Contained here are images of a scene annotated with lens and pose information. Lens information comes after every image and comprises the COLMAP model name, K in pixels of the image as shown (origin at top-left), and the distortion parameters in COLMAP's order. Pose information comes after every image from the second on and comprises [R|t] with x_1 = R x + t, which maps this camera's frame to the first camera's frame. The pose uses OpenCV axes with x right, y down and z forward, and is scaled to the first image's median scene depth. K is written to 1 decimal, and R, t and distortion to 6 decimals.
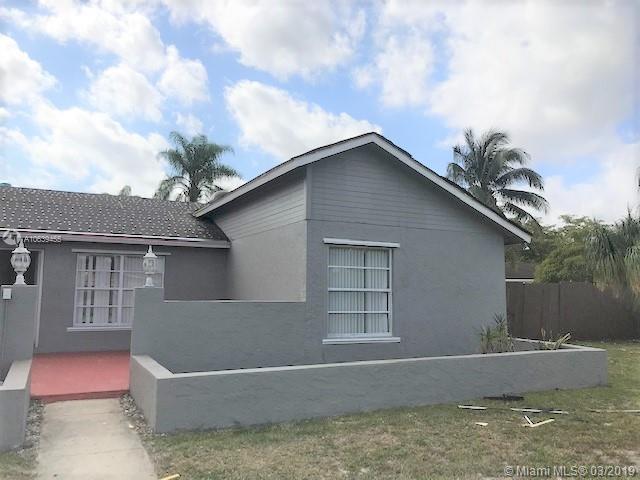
lens RADIAL K [[529.9, 0, 316.3], [0, 529.9, 236.6], [0, 0, 1]] dist [0.051599, -0.056259]
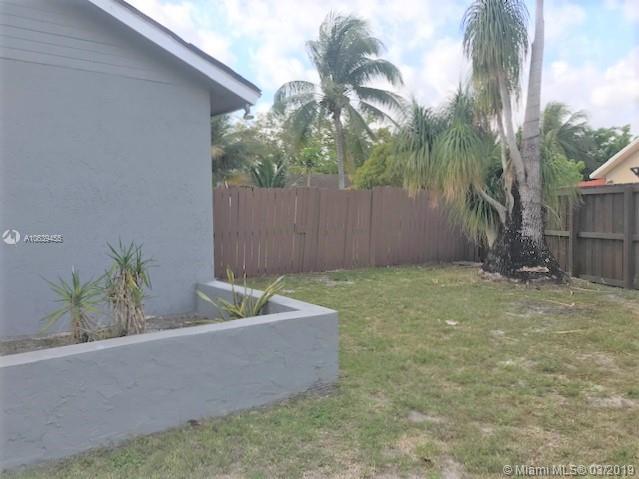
lens RADIAL K [[529.0, 0, 315.8], [0, 529.0, 236.1], [0, 0, 1]] dist [0.051599, -0.056259]
pose [[0.980755, -0.025669, 0.193549, 0.115443], [-0.005352, 0.987413, 0.158073, 0.017665], [-0.195170, -0.156067, 0.968273, 0.146796]]
